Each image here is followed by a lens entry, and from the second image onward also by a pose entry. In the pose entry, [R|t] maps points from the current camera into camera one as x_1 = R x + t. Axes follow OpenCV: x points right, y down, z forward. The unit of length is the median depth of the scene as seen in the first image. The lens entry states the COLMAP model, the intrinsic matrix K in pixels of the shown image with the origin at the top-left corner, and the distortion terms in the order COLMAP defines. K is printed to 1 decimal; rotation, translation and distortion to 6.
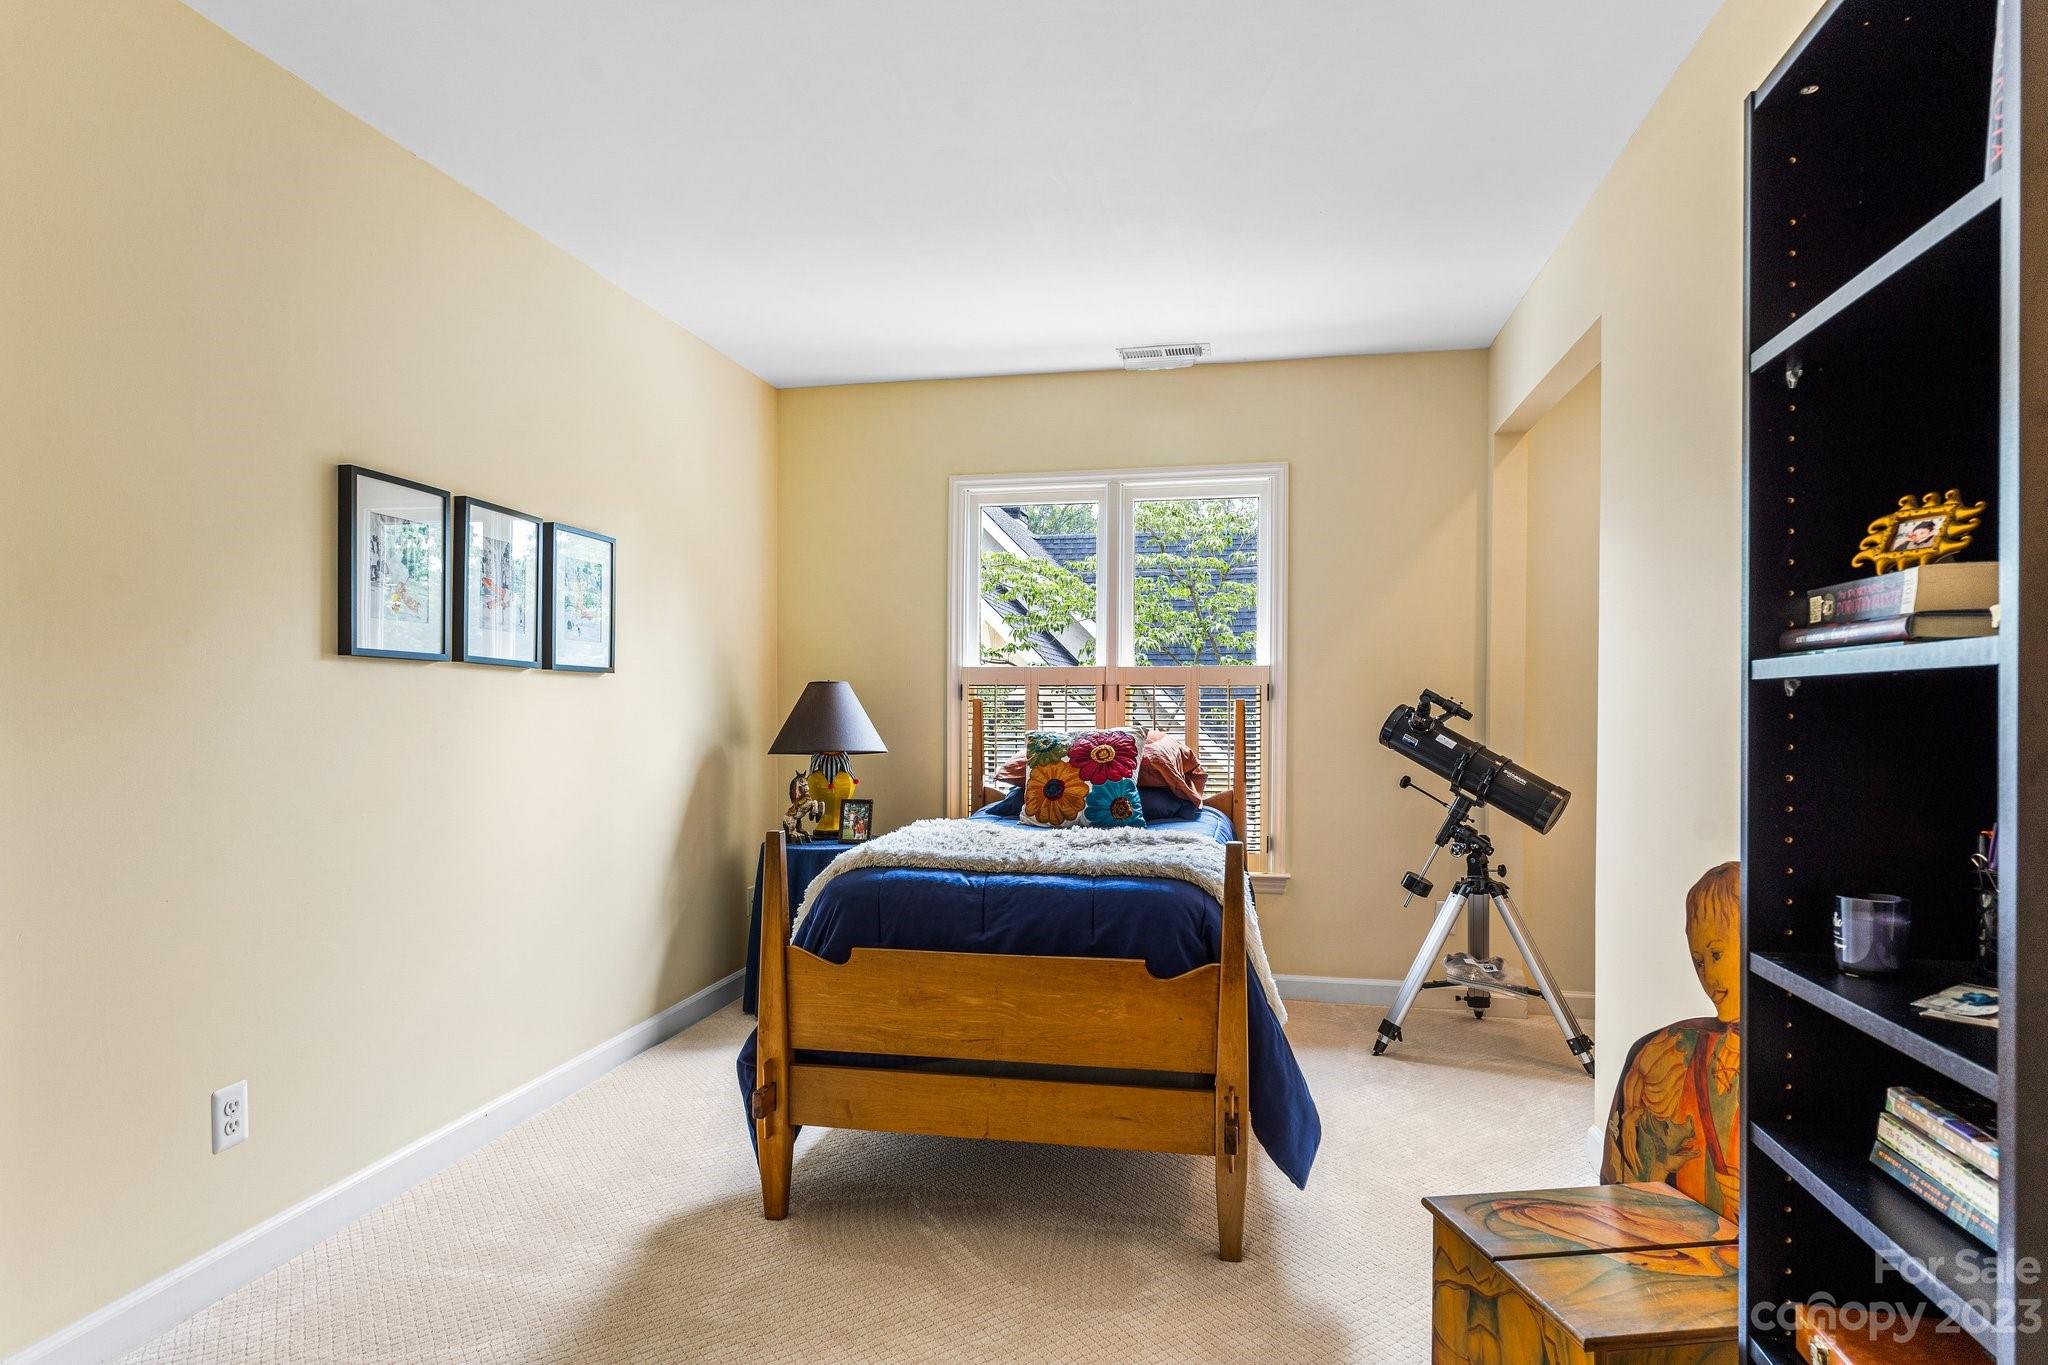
lens RADIAL K [[1136.6, 0, 1027.8], [0, 1136.6, 689.7], [0, 0, 1]] dist [0.003826, -0.002591]
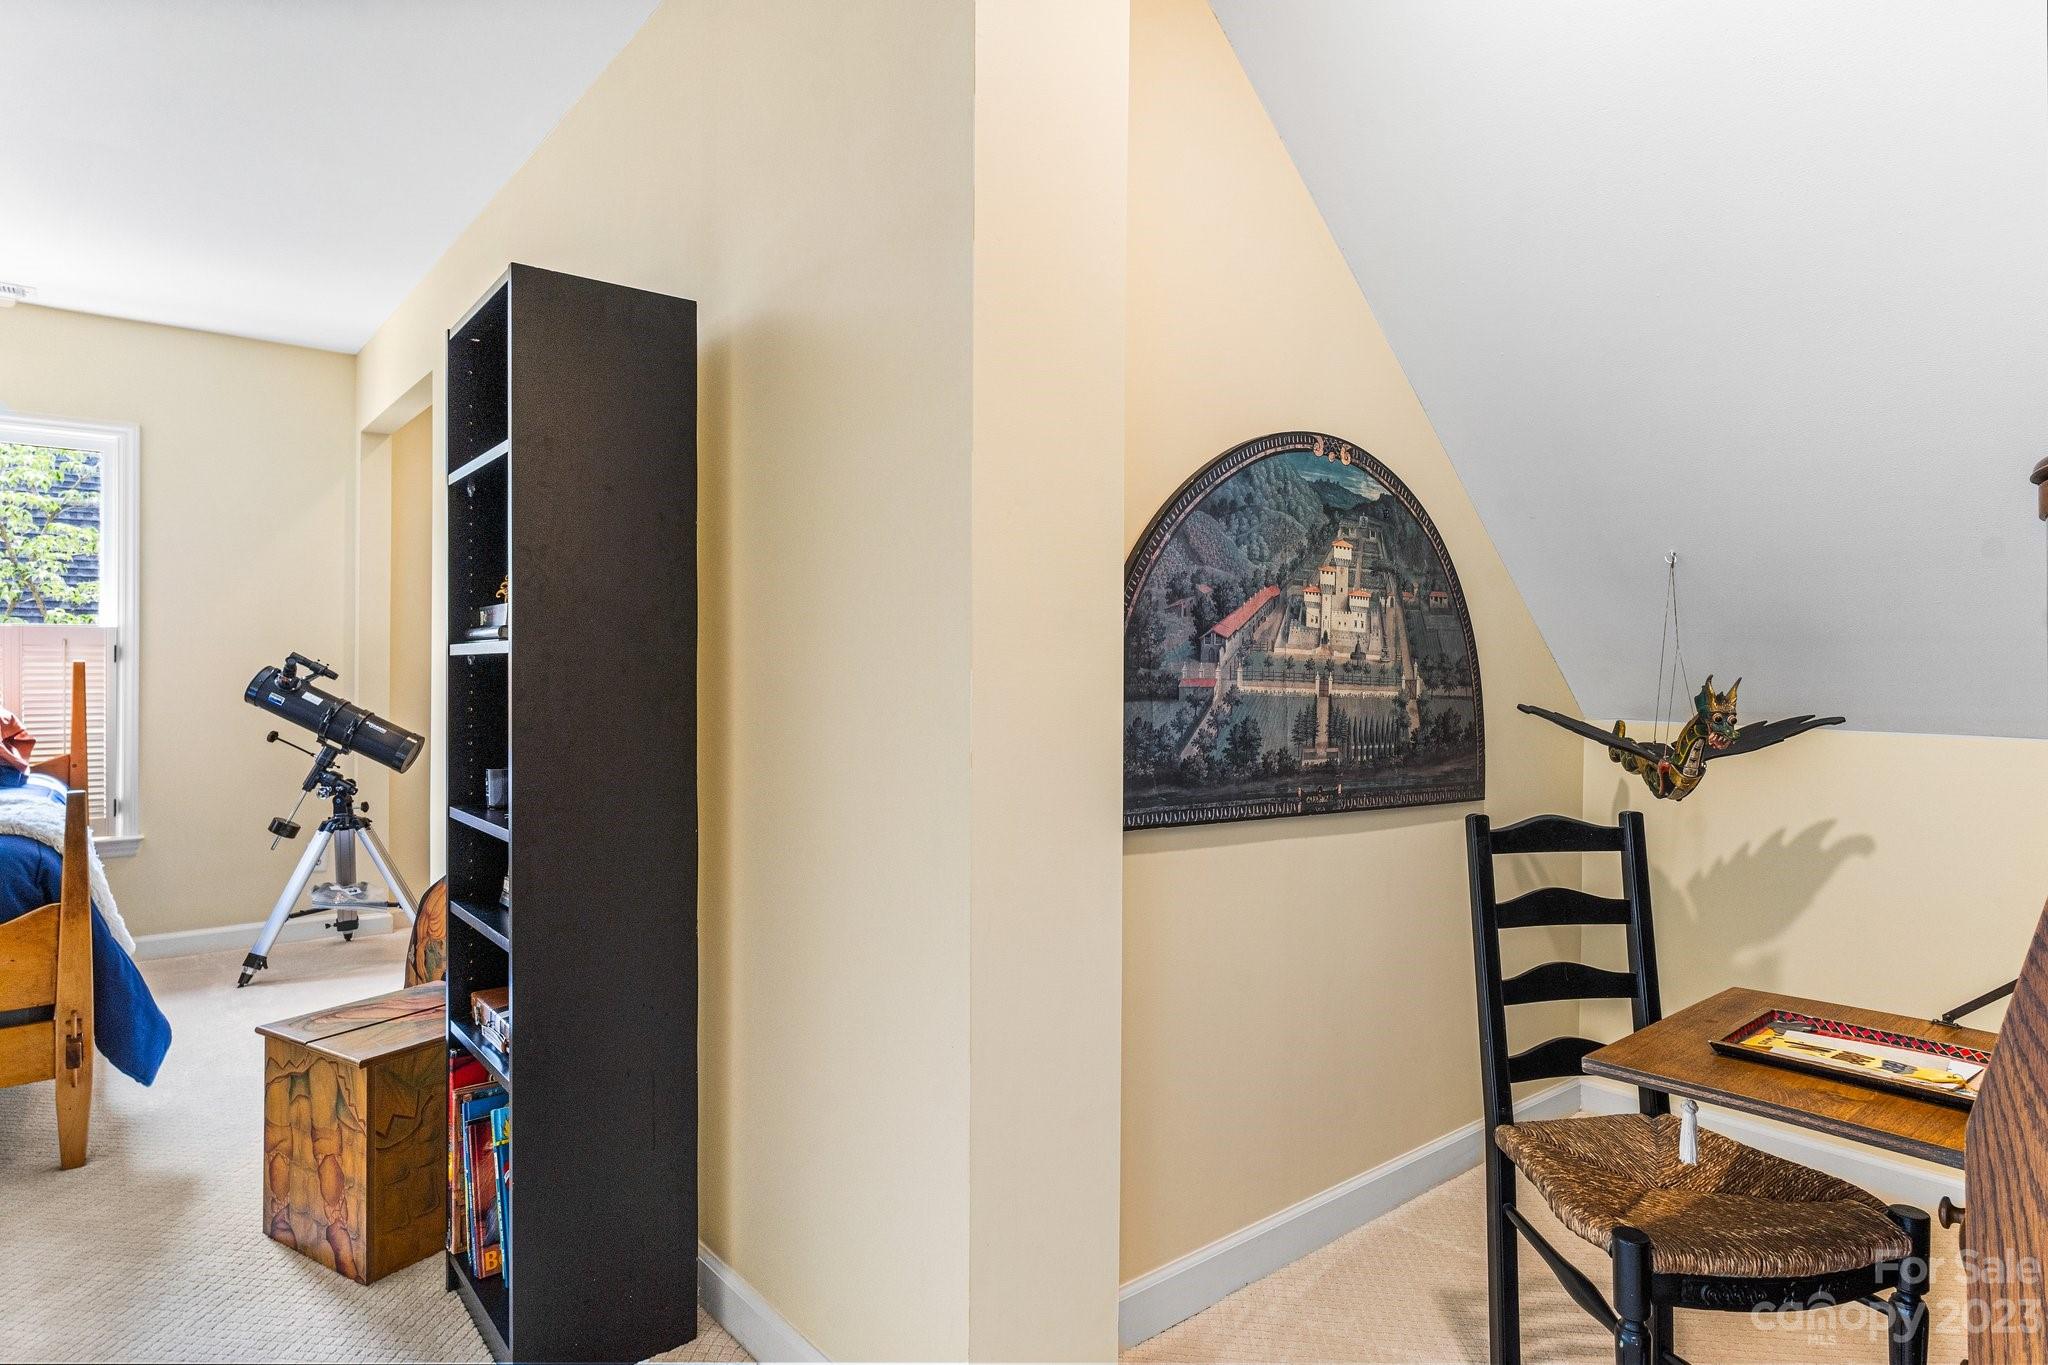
lens RADIAL K [[1136.6, 0, 1032.5], [0, 1136.6, 678.9], [0, 0, 1]] dist [0.003826, -0.002591]
pose [[0.633018, -0.009382, 0.774081, -0.056688], [-0.011582, 0.999700, 0.021588, -0.007032], [-0.774051, -0.022631, 0.632719, -0.278205]]
